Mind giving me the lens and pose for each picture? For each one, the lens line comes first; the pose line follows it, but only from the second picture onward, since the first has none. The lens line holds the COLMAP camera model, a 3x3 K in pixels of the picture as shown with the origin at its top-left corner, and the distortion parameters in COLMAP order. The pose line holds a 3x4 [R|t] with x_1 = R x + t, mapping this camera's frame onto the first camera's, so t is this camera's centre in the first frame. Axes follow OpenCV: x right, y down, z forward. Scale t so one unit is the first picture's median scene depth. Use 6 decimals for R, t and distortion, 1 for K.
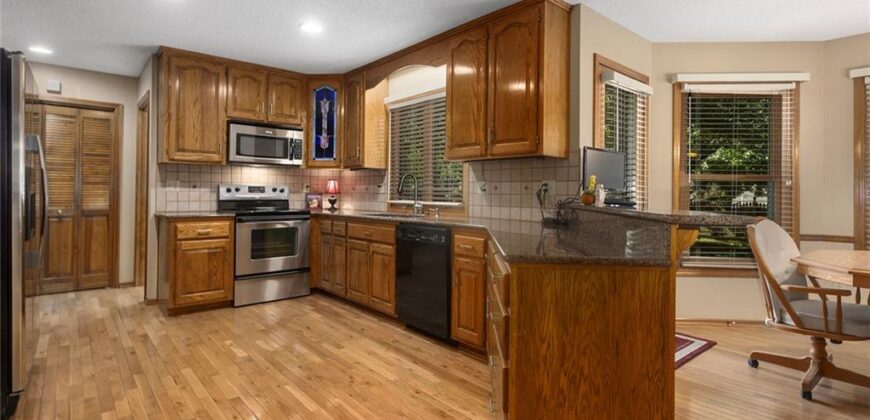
lens RADIAL K [[428.4, 0, 433.3], [0, 428.4, 192.8], [0, 0, 1]] dist [0.002481, 0.000680]
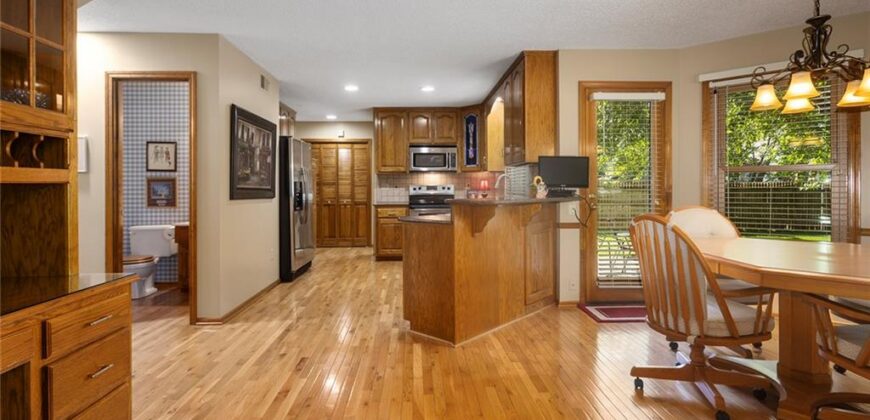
lens RADIAL K [[428.4, 0, 433.3], [0, 428.4, 192.8], [0, 0, 1]] dist [0.002481, 0.000680]
pose [[0.792656, -0.009974, -0.609587, 0.517369], [0.015284, 0.999877, 0.003515, 0.003973], [0.609477, -0.012103, 0.792711, -0.200277]]
